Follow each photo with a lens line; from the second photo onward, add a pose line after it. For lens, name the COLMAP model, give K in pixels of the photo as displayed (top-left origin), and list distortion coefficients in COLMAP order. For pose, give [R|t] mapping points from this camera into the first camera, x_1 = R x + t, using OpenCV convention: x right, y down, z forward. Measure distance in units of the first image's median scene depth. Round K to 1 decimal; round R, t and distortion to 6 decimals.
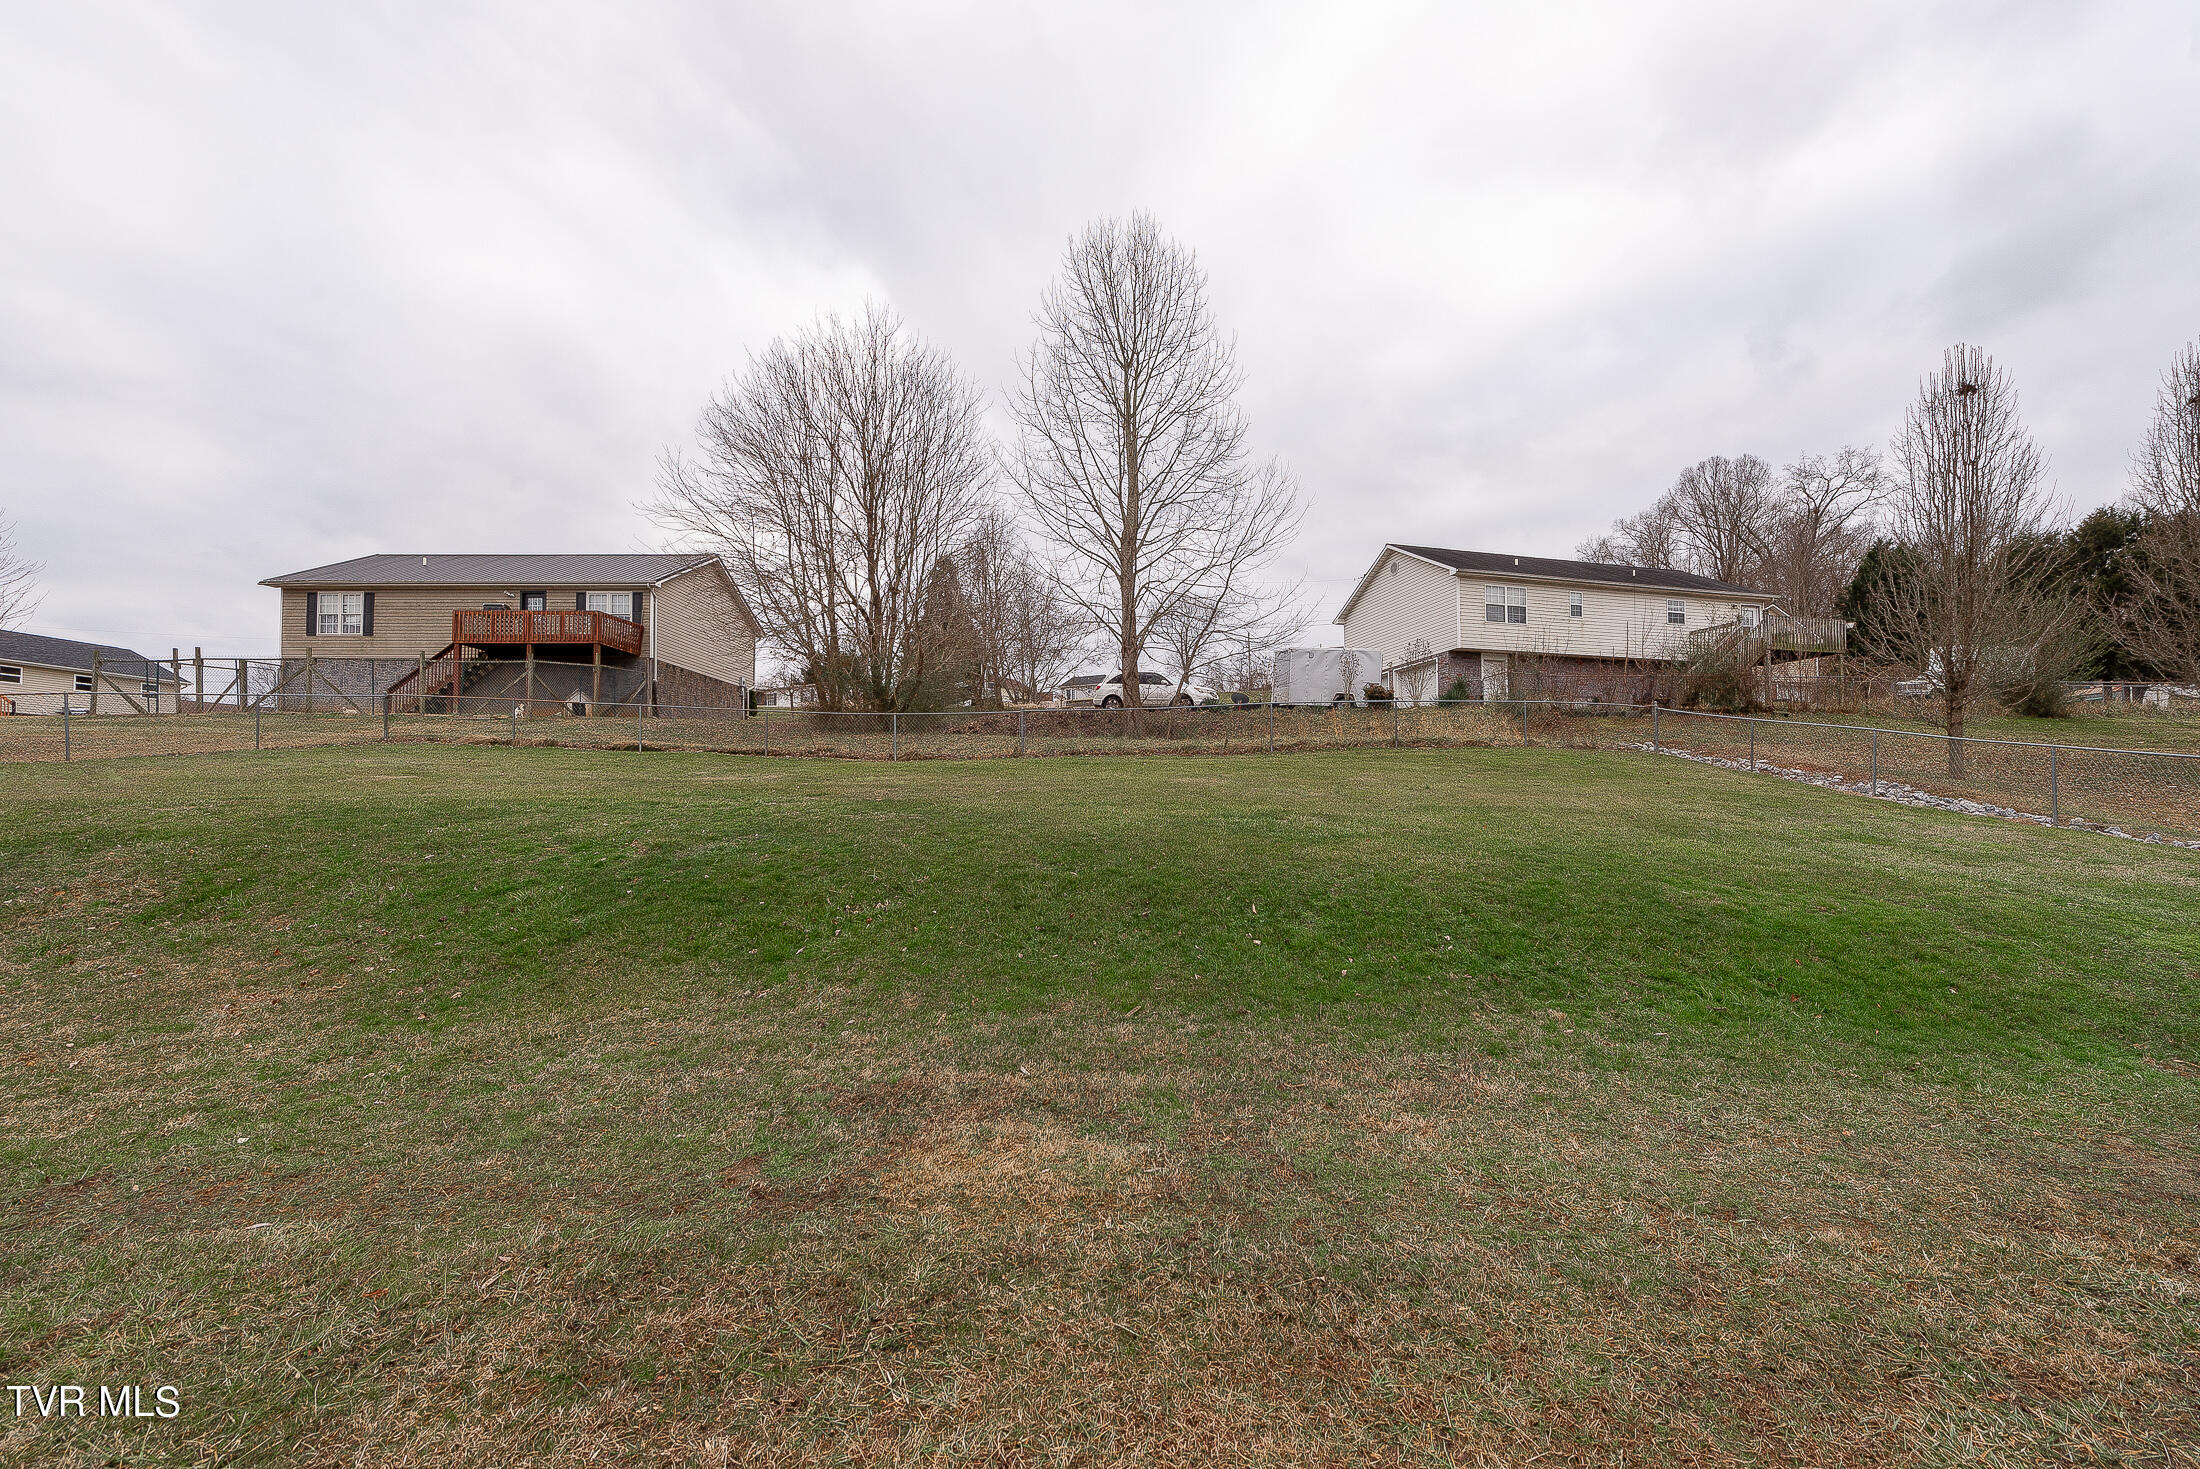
lens RADIAL K [[880.8, 0, 1131.7], [0, 880.8, 804.3], [0, 0, 1]] dist [0.014933, -0.003589]
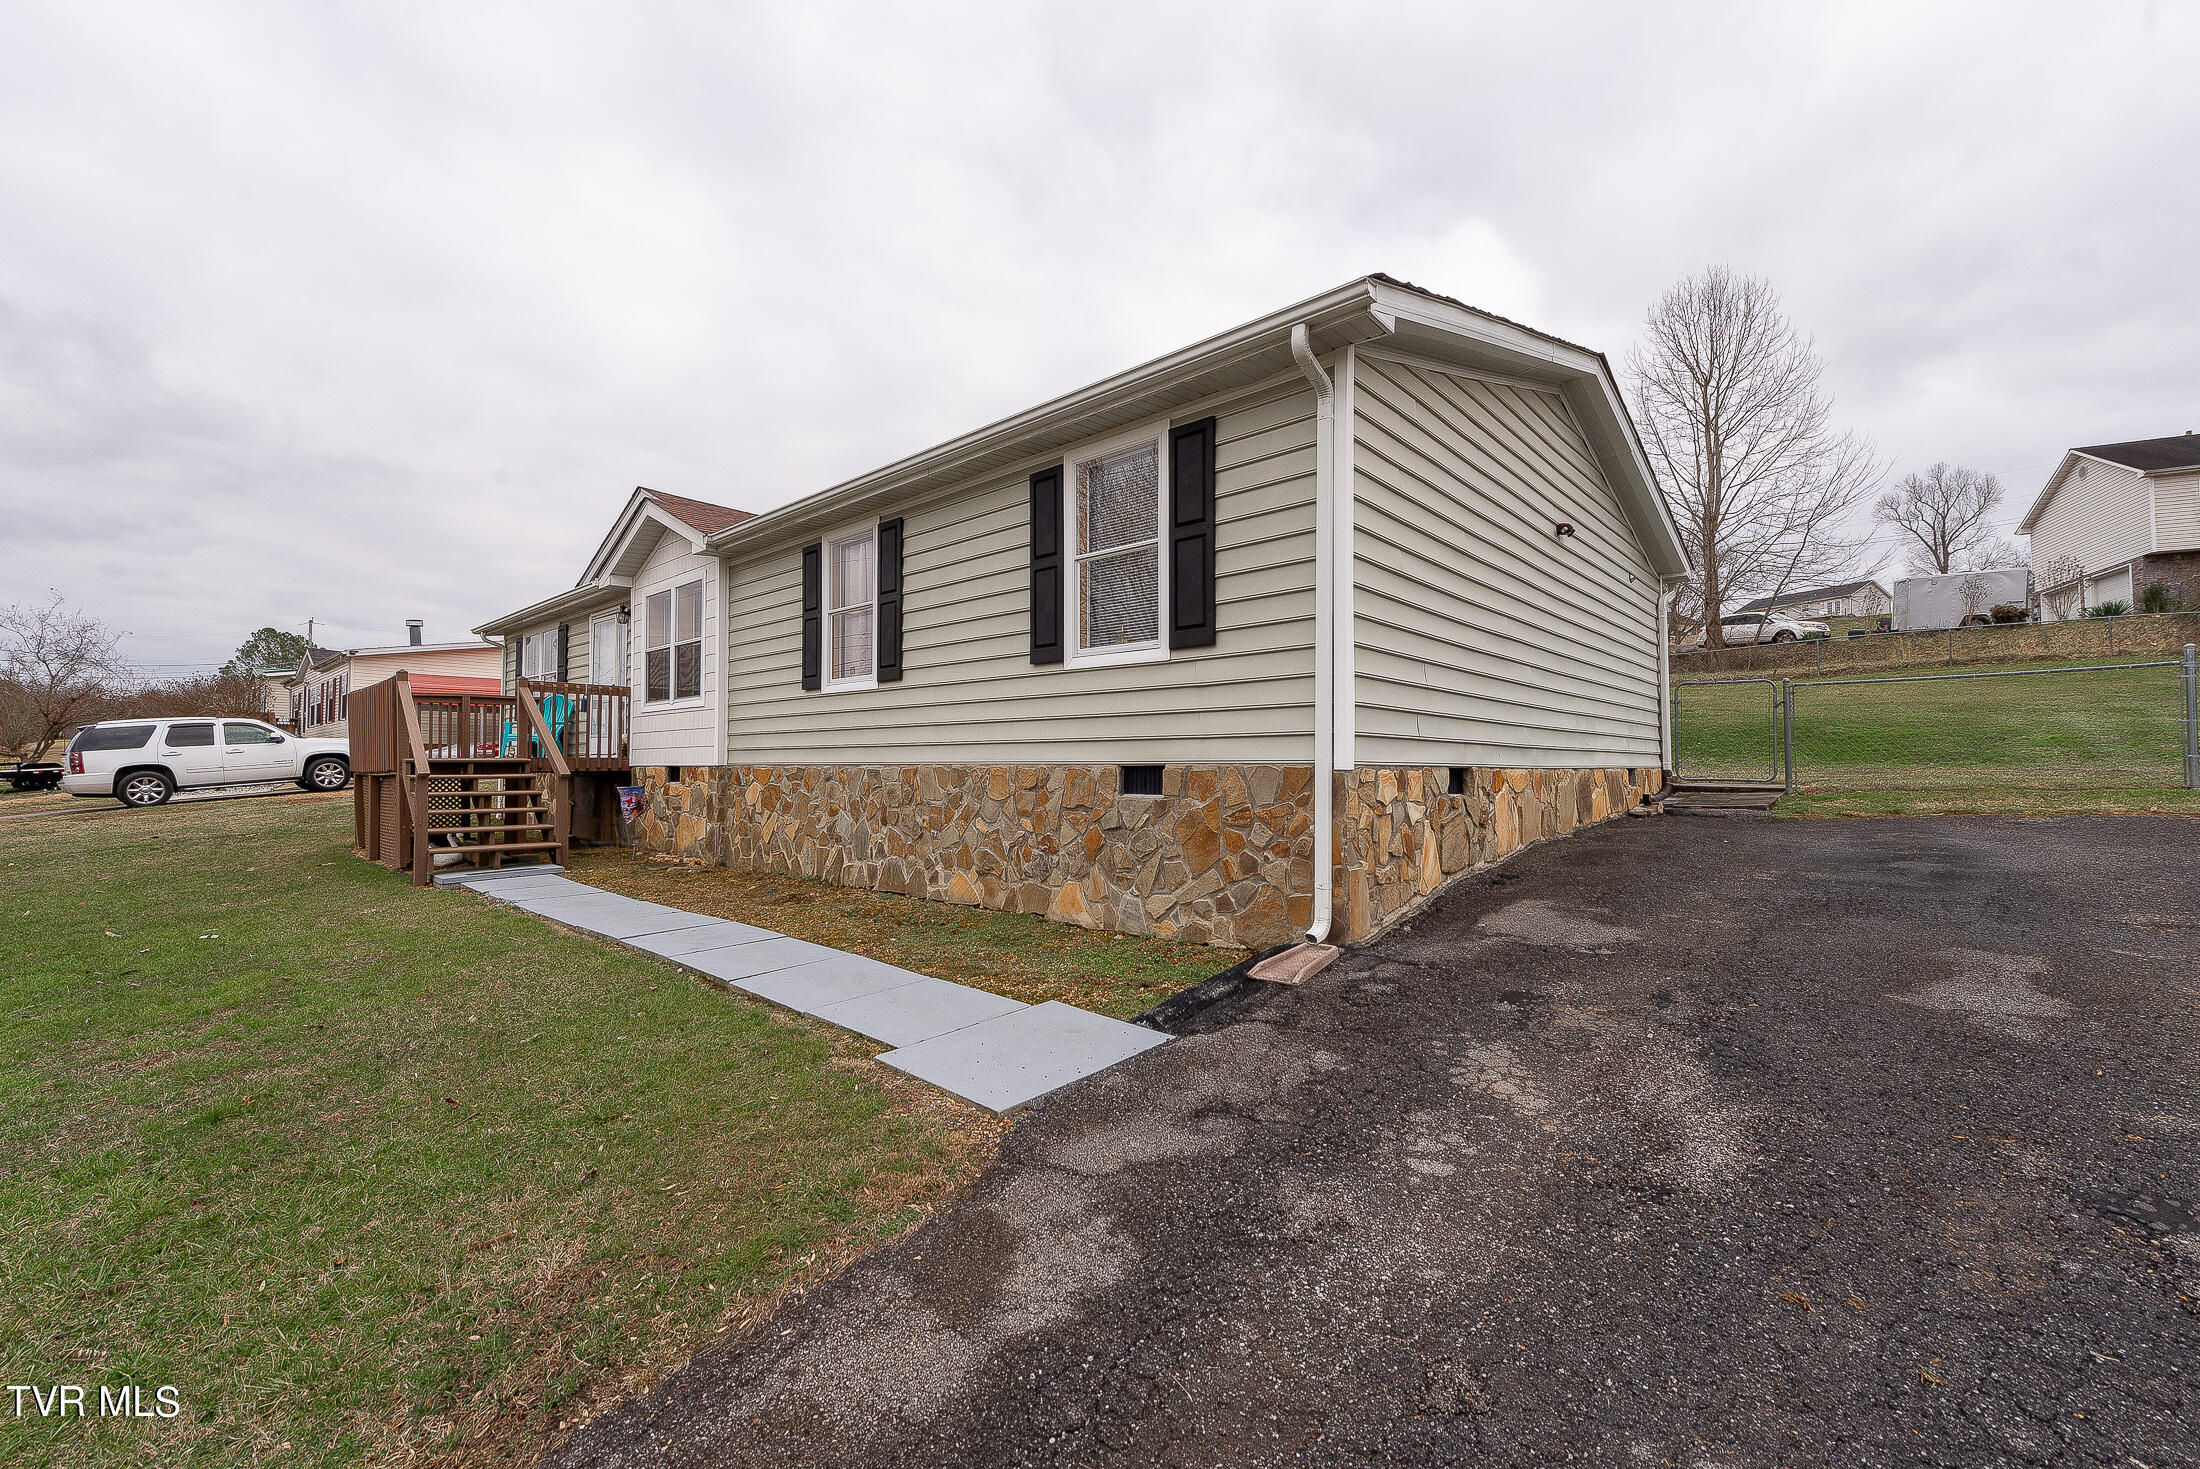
lens RADIAL K [[880.8, 0, 1093.0], [0, 880.8, 735.5], [0, 0, 1]] dist [0.014933, -0.003589]
pose [[0.736882, -0.019312, -0.675745, 0.212929], [0.006850, 0.999754, -0.021102, 0.039982], [0.675986, 0.010921, 0.736833, -0.581650]]
